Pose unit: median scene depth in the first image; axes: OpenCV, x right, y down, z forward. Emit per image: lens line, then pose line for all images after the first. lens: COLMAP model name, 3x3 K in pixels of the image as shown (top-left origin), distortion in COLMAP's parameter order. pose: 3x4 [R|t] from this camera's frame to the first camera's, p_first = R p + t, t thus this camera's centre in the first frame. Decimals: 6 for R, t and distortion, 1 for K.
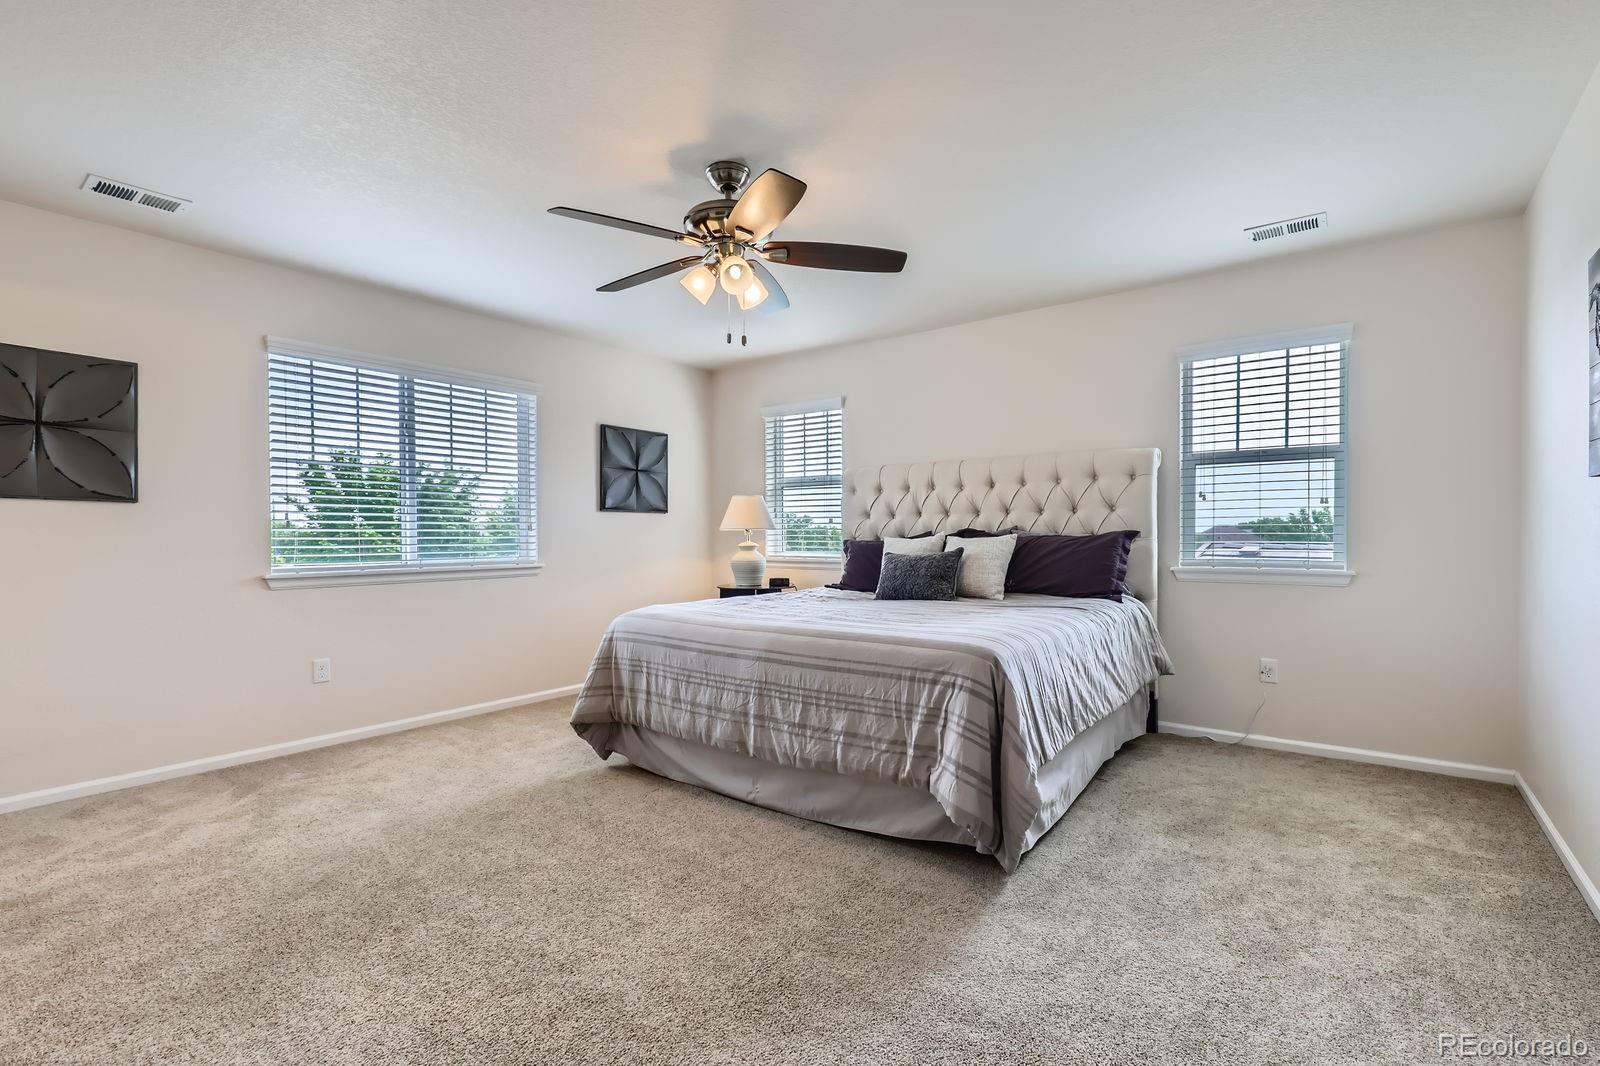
lens RADIAL K [[727.2, 0, 808.3], [0, 727.2, 528.6], [0, 0, 1]] dist [0.033048, 0.000066]
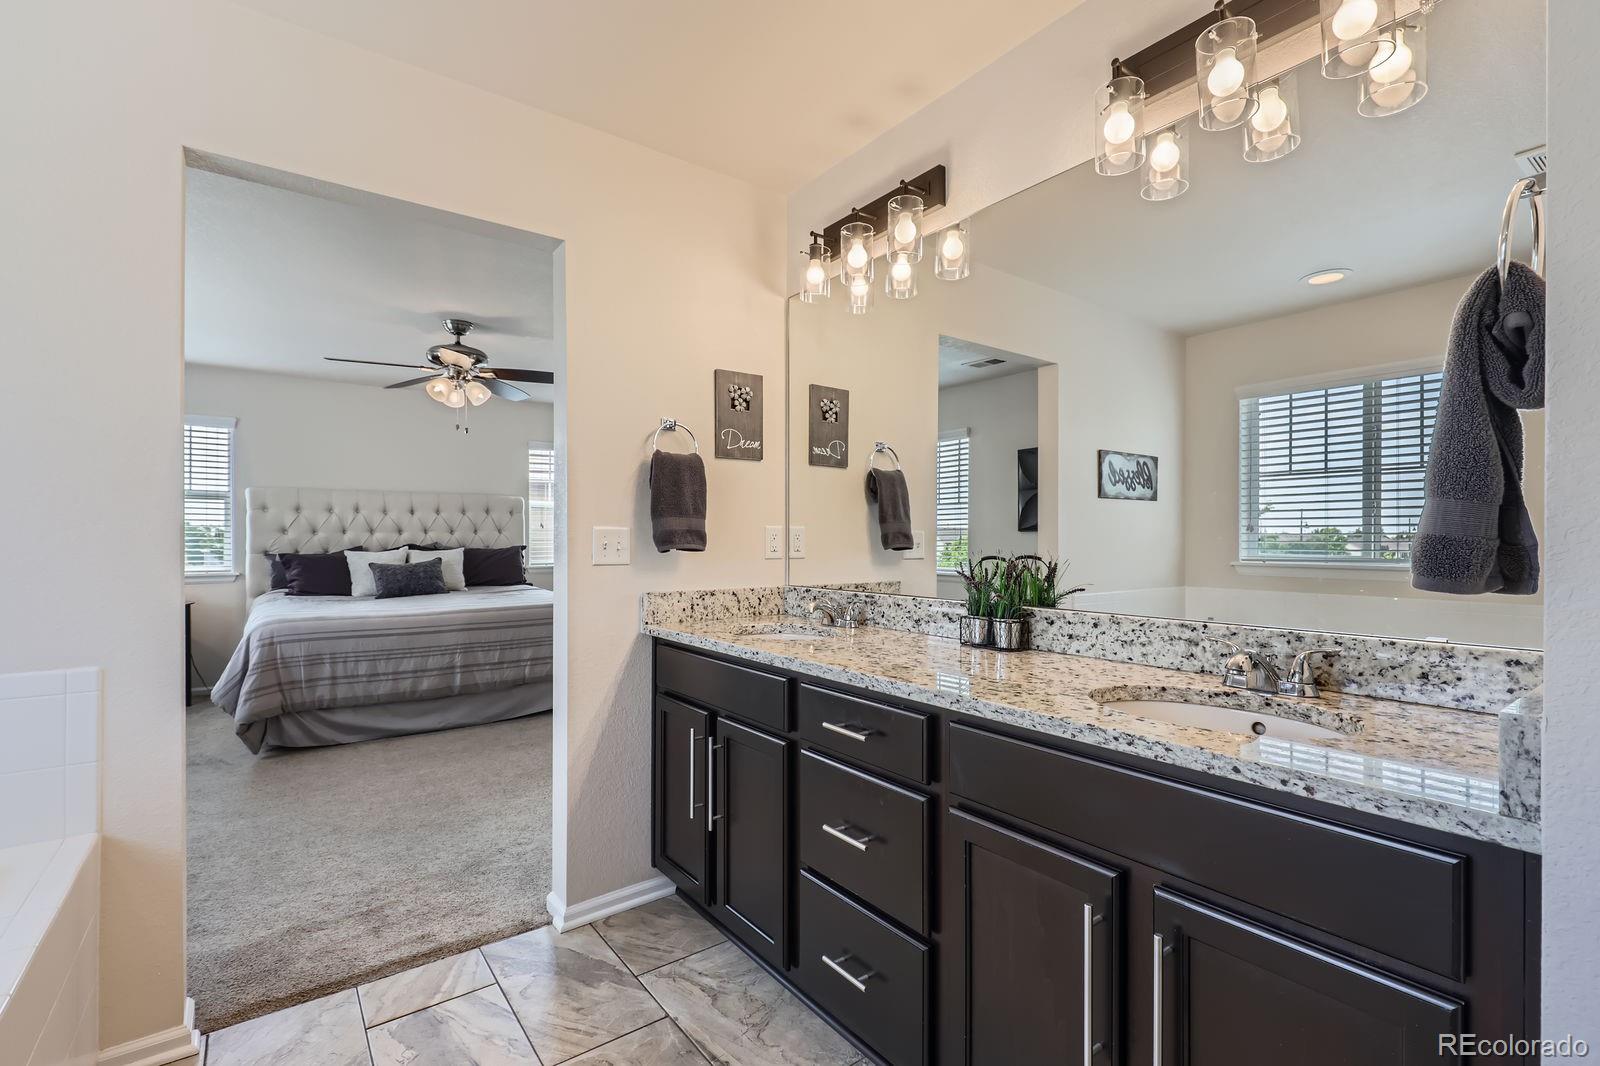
lens RADIAL K [[703.1, 0, 800.0], [0, 703.1, 533.0], [0, 0, 1]] dist [-0.014762, 0.000009]
pose [[0.260608, 0.014968, 0.965329, -1.119977], [-0.003204, 0.999888, -0.014639, -0.004497], [-0.965439, 0.000722, 0.260627, -0.065971]]
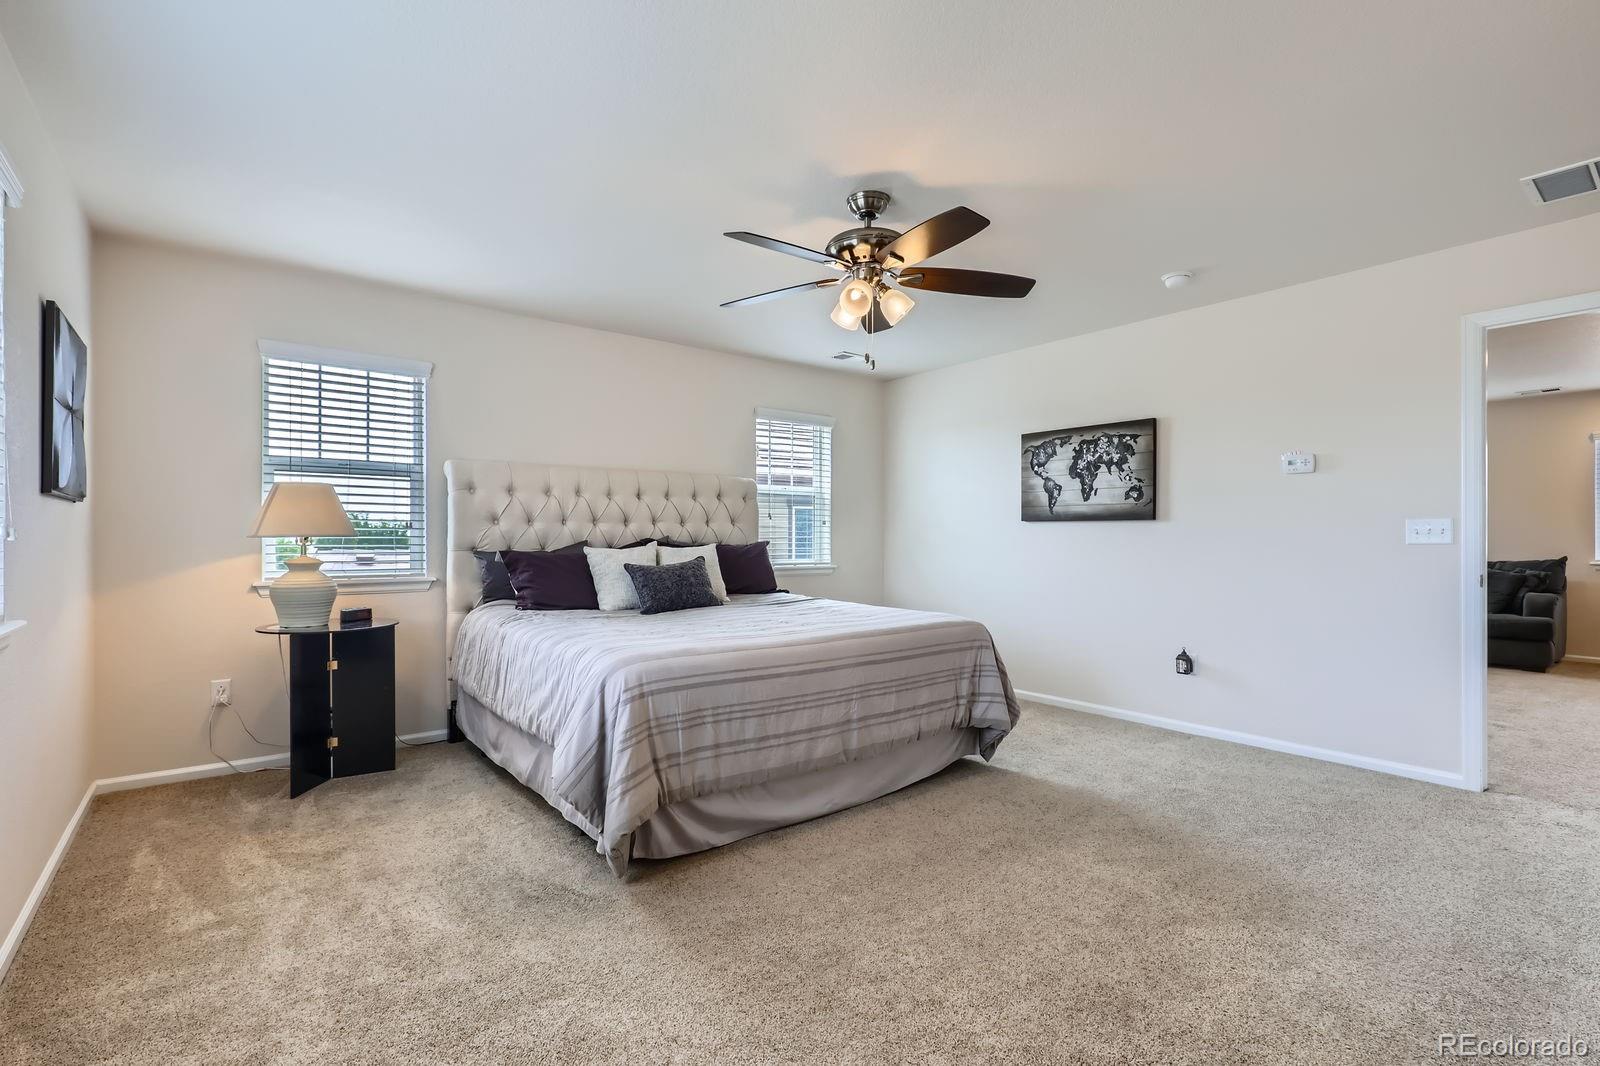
lens RADIAL K [[719.5, 0, 800.0], [0, 719.5, 533.0], [0, 0, 1]] dist [0.002892, 0.000309]
pose [[0.258216, 0.013893, 0.965987, -0.913307], [-0.003723, 0.999903, -0.013386, 0.007347], [-0.966080, -0.000140, 0.258242, 0.693619]]
